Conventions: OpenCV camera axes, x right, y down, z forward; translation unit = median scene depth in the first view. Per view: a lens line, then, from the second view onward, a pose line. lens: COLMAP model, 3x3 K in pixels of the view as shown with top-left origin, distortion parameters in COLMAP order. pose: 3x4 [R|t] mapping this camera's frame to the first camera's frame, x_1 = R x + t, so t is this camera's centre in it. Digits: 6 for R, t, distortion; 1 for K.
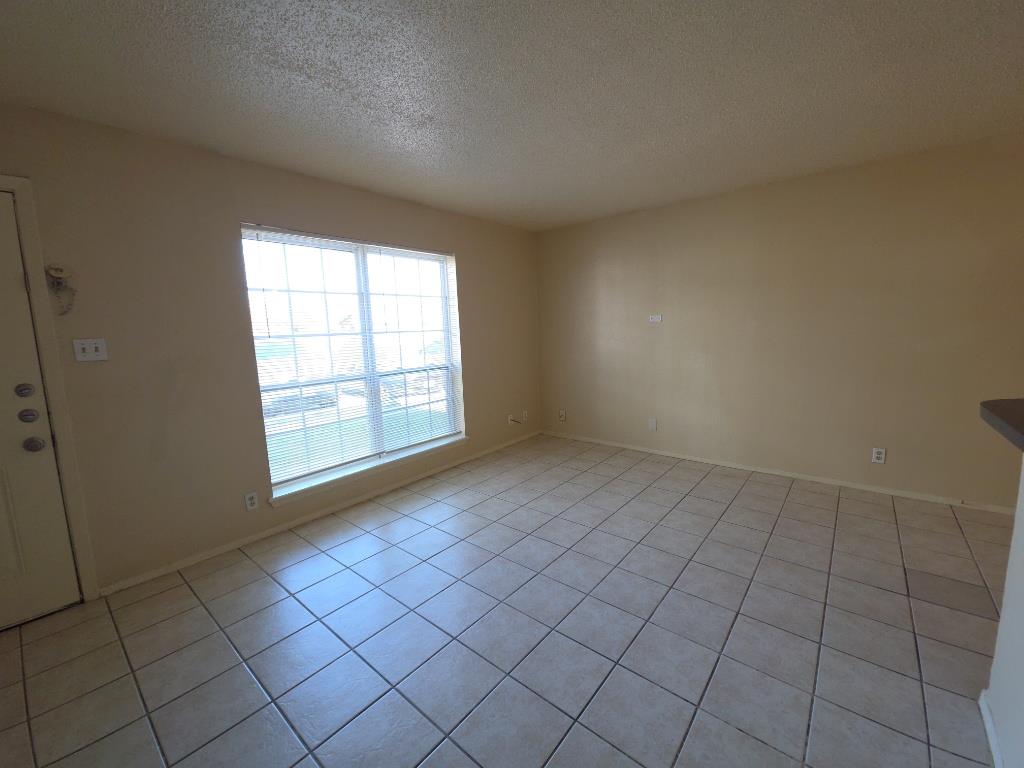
lens RADIAL K [[412.3, 0, 517.2], [0, 412.3, 377.5], [0, 0, 1]] dist [0.014696, -0.006305]
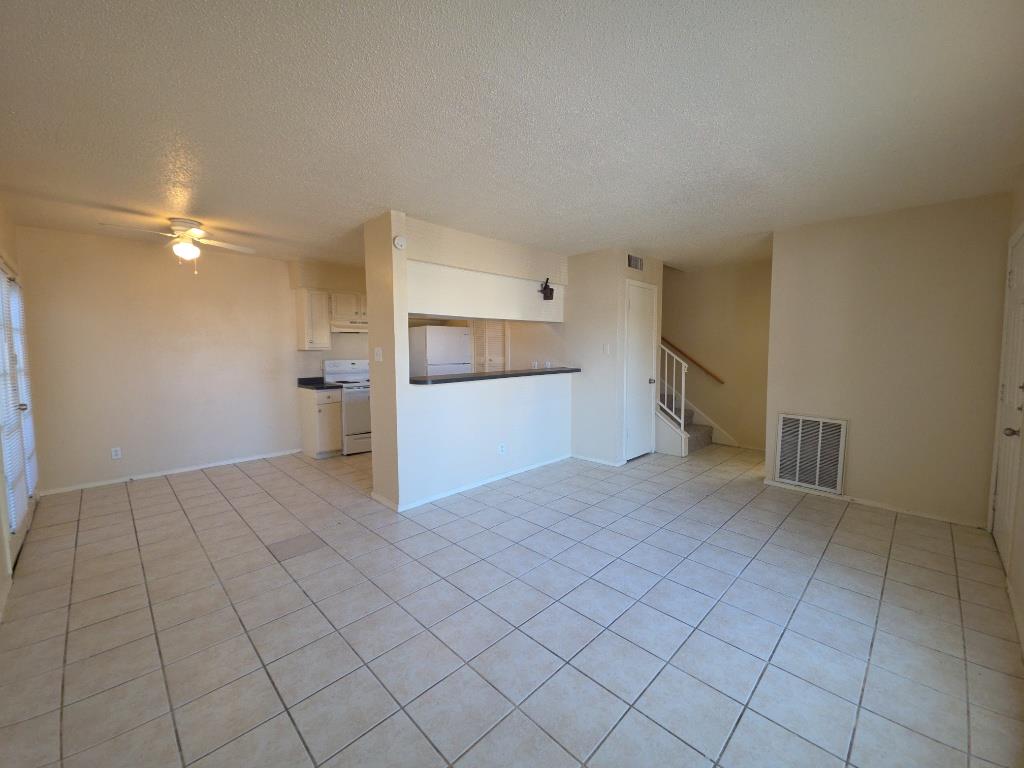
lens RADIAL K [[412.3, 0, 520.0], [0, 412.3, 377.6], [0, 0, 1]] dist [0.014696, -0.006305]
pose [[-0.996070, 0.030078, 0.083303, 0.085143], [0.045340, 0.981144, 0.187886, -0.162808], [-0.076081, 0.190924, -0.978652, 1.301696]]
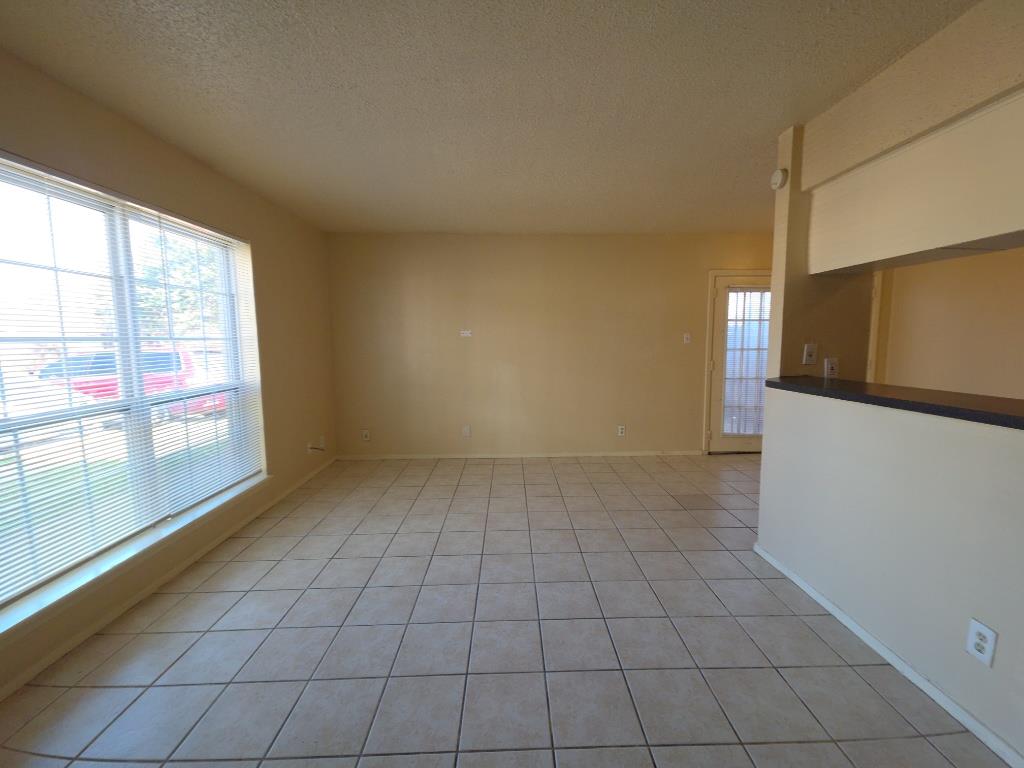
lens RADIAL K [[412.3, 0, 517.9], [0, 412.3, 377.3], [0, 0, 1]] dist [0.014696, -0.006305]
pose [[0.754878, -0.032854, 0.655042, -0.336617], [0.062721, 0.997783, -0.022235, 0.005811], [-0.652859, 0.057870, 0.755265, 0.108942]]
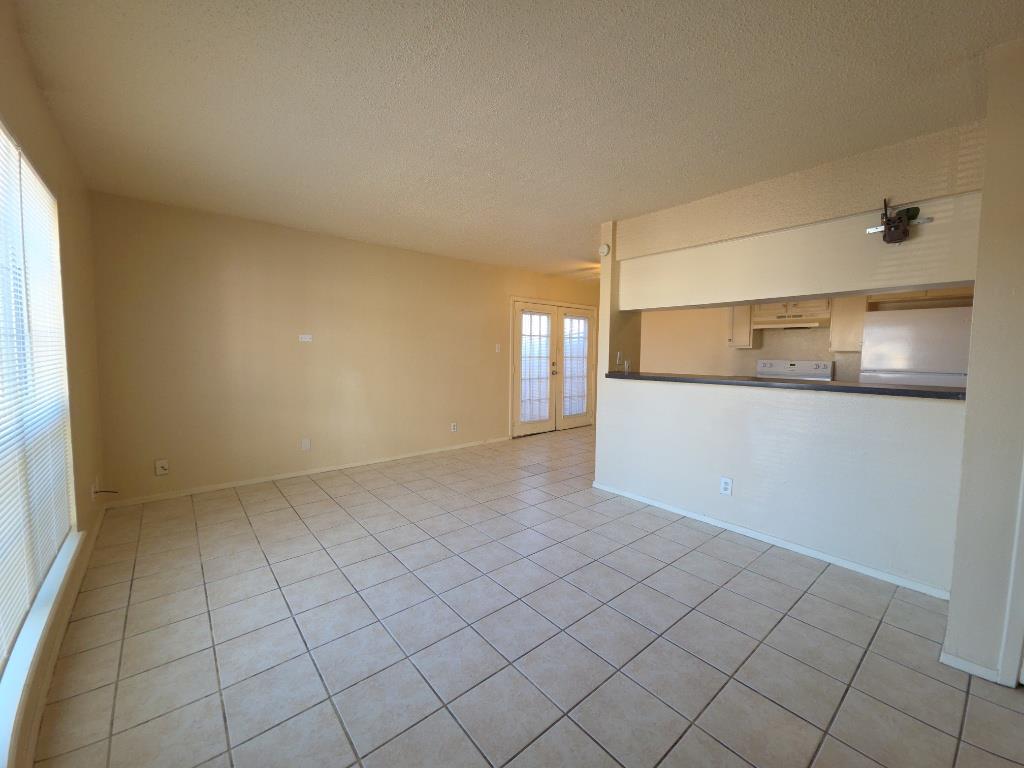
lens RADIAL K [[412.3, 0, 517.8], [0, 412.3, 376.6], [0, 0, 1]] dist [0.014696, -0.006305]
pose [[0.175934, -0.027548, 0.984017, -0.682180], [0.104512, 0.994482, 0.009155, -0.006772], [-0.978838, 0.101230, 0.177842, 0.385471]]
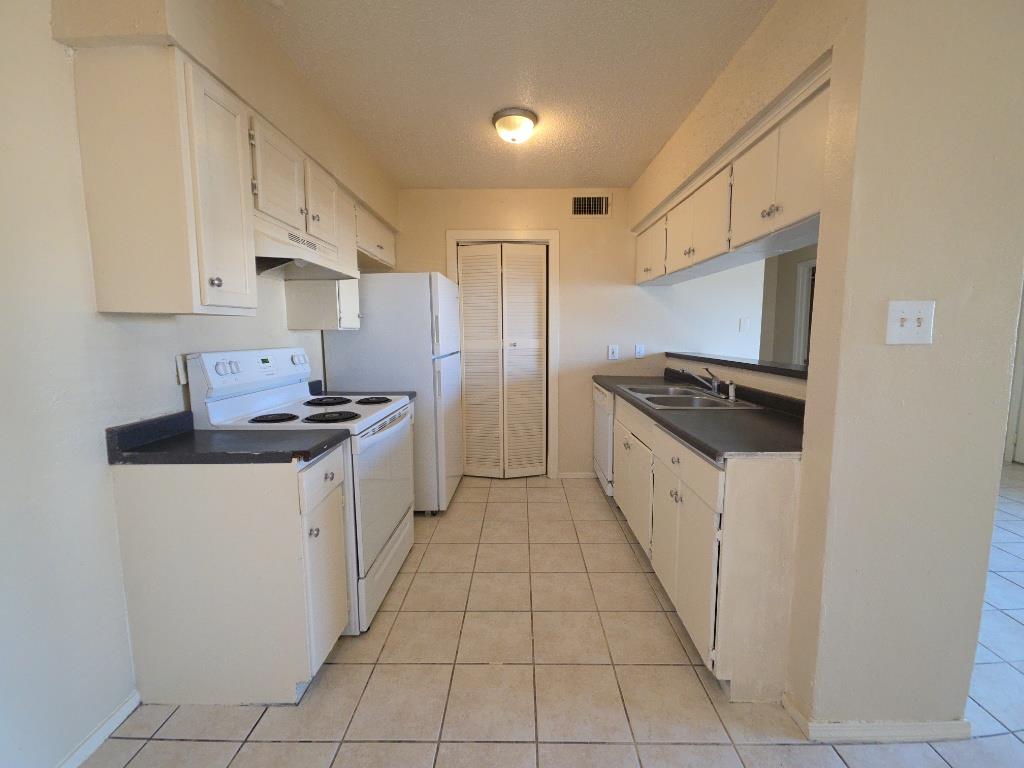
lens RADIAL K [[412.3, 0, 516.8], [0, 412.3, 379.2], [0, 0, 1]] dist [0.014696, -0.006305]
pose [[-0.770909, 0.104857, -0.628256, 0.990352], [-0.050286, 0.973258, 0.224142, -0.056631], [0.634958, 0.204386, -0.745020, 0.365026]]
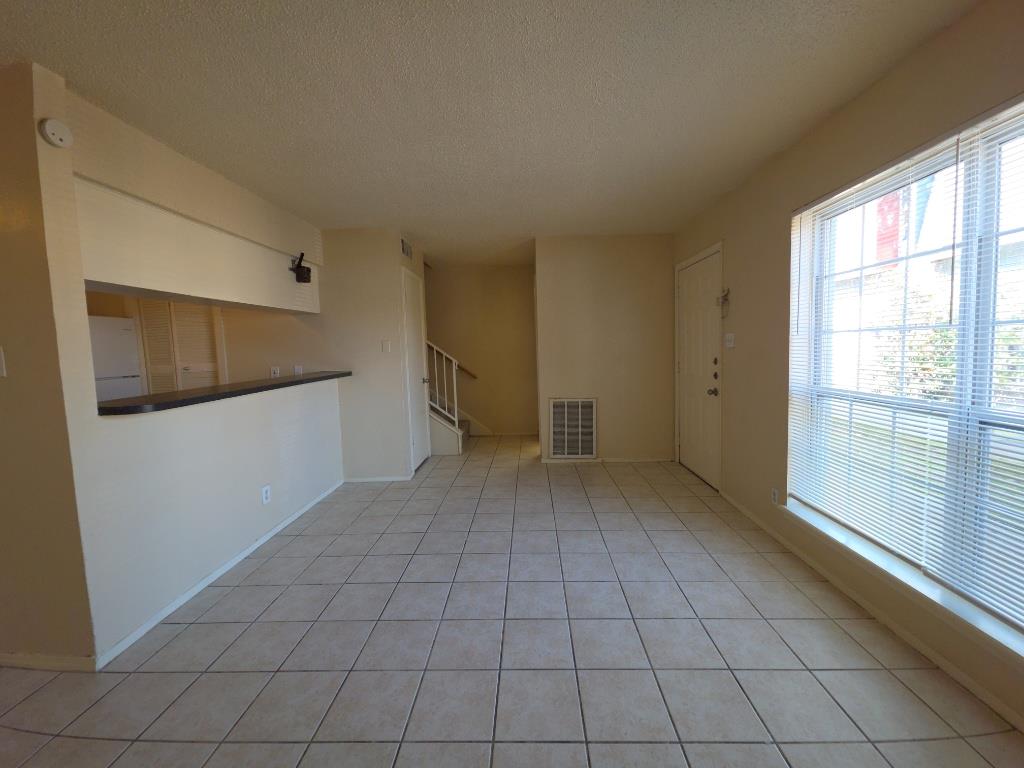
lens RADIAL K [[412.3, 0, 519.2], [0, 412.3, 376.9], [0, 0, 1]] dist [0.014696, -0.006305]
pose [[-0.781635, 0.102307, -0.615289, 0.341137], [-0.020657, 0.981670, 0.189468, -0.129765], [0.623395, 0.160805, -0.765193, 1.064931]]
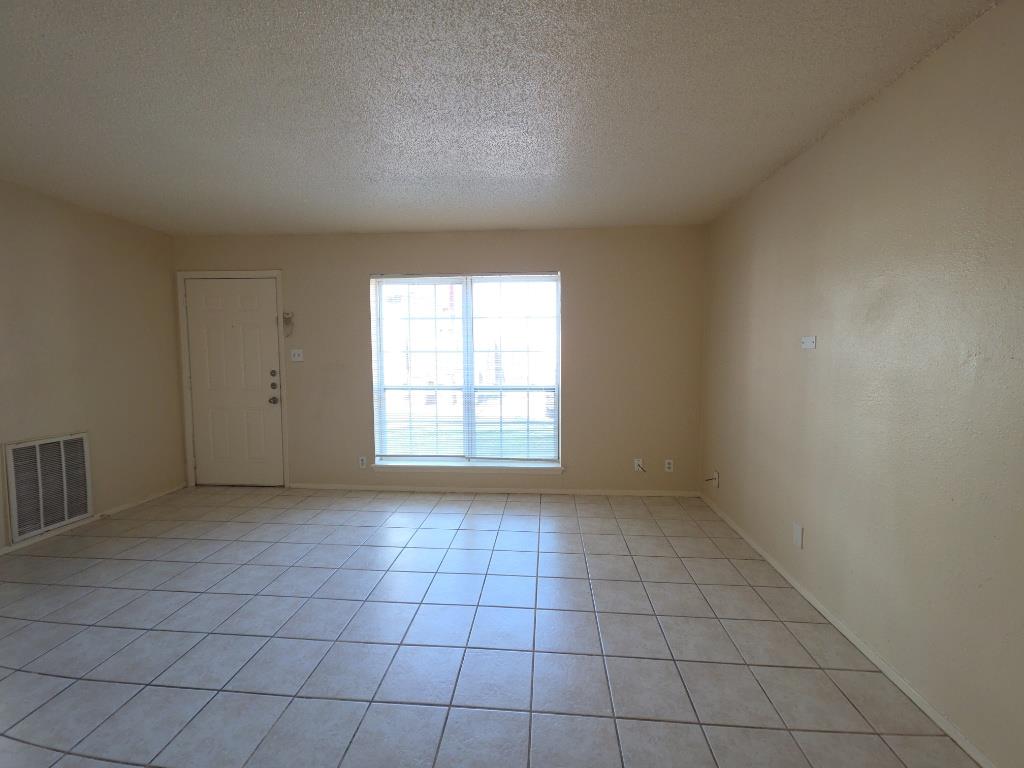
lens RADIAL K [[412.3, 0, 516.1], [0, 412.3, 375.1], [0, 0, 1]] dist [0.014696, -0.006305]
pose [[0.578906, 0.082642, -0.811195, 0.671550], [-0.117634, 0.992908, 0.017206, -0.078323], [0.806864, 0.085463, 0.584522, 0.443744]]
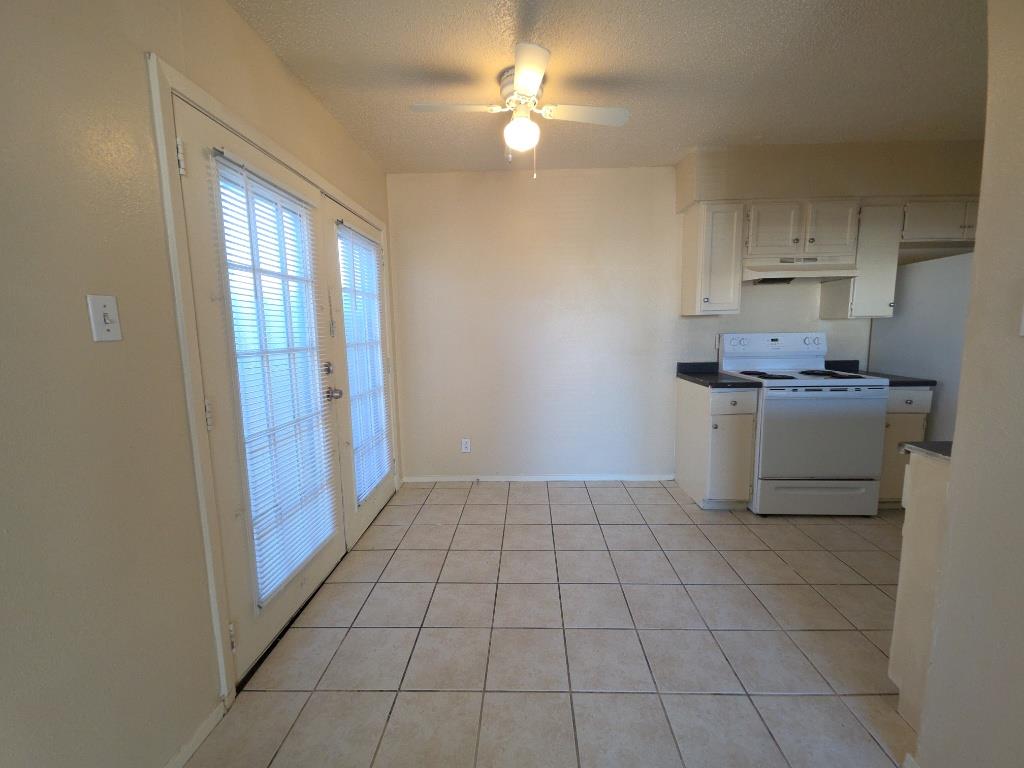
lens RADIAL K [[412.3, 0, 515.9], [0, 412.3, 378.4], [0, 0, 1]] dist [0.014696, -0.006305]
pose [[-0.616146, -0.055405, 0.785681, 0.524926], [0.131644, 0.976247, 0.172082, -0.083696], [-0.776553, 0.209458, -0.594217, 0.706859]]
